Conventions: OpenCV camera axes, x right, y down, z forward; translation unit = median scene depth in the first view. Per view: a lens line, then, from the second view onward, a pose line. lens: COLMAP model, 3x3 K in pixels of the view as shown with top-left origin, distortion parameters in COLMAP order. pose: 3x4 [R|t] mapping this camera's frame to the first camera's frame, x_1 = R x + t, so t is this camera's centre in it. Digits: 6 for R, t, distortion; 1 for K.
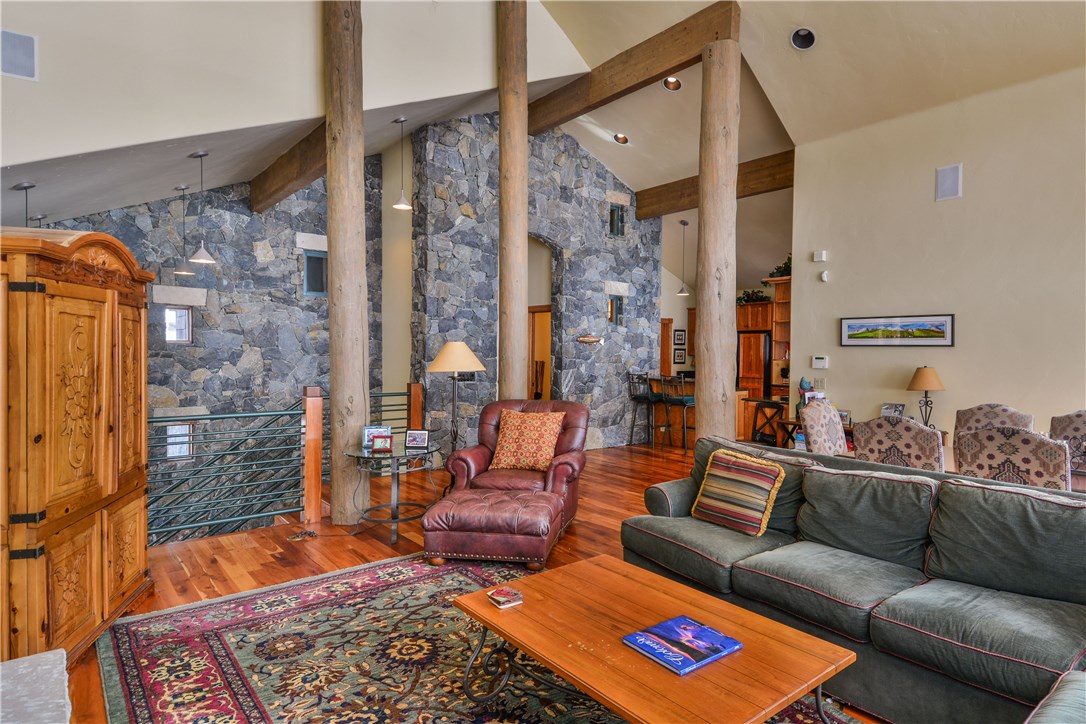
lens RADIAL K [[603.4, 0, 559.2], [0, 603.4, 363.9], [0, 0, 1]] dist [0.039128, -0.000518]
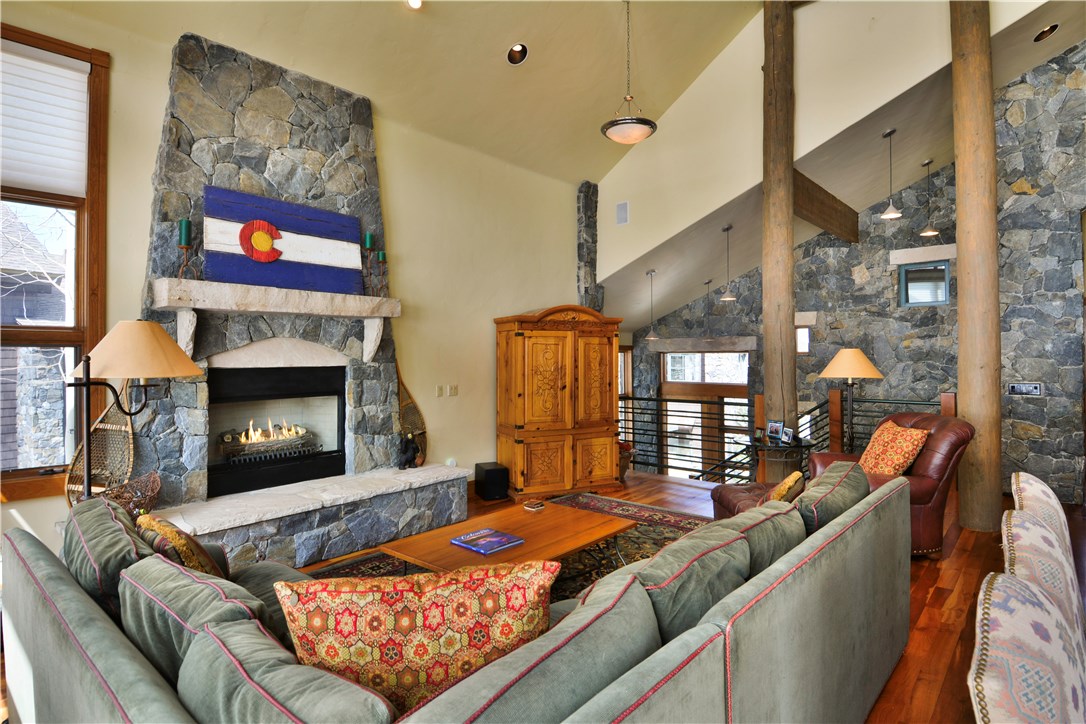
lens RADIAL K [[543.1, 0, 565.4], [0, 543.1, 359.4], [0, 0, 1]] dist [0.031529, -0.034336]
pose [[0.209302, -0.006414, -0.977830, 0.435091], [-0.015130, 0.999838, -0.009797, -0.001702], [0.977734, 0.016845, 0.209171, 0.236227]]
